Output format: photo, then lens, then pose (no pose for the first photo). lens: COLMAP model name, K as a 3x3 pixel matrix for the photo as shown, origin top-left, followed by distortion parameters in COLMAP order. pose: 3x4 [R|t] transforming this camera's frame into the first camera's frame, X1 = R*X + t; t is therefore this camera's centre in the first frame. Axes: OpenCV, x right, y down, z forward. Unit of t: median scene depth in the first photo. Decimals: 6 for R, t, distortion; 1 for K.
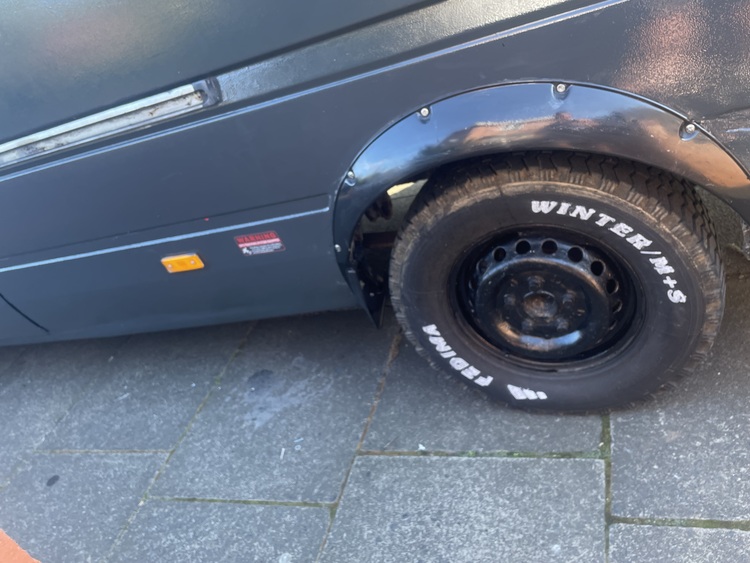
lens RADIAL K [[623.0, 0, 373.5], [0, 623.0, 281.6], [0, 0, 1]] dist [0.057284, -0.022708]
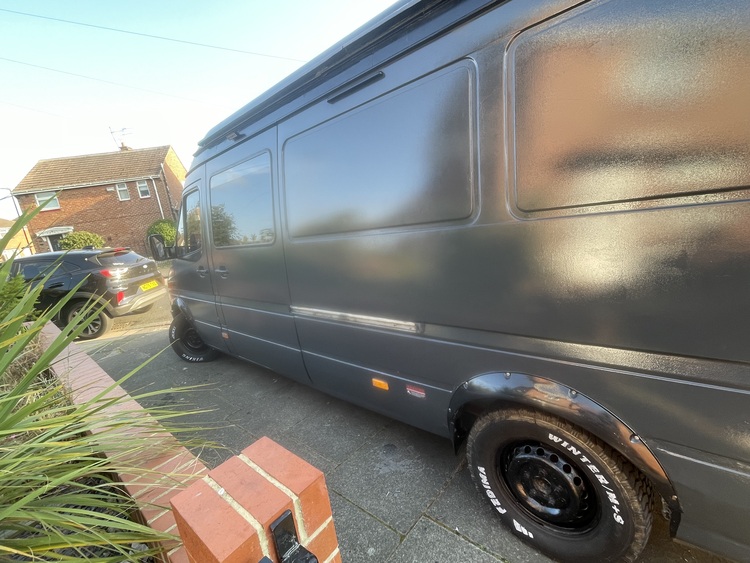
lens RADIAL K [[350.5, 0, 374.5], [0, 350.5, 281.4], [0, 0, 1]] dist [-0.002412, 0.003186]
pose [[0.893135, 0.303442, -0.332012, -0.024118], [-0.383765, 0.899086, -0.210637, -0.099883], [0.234592, 0.315542, 0.919456, -0.297422]]
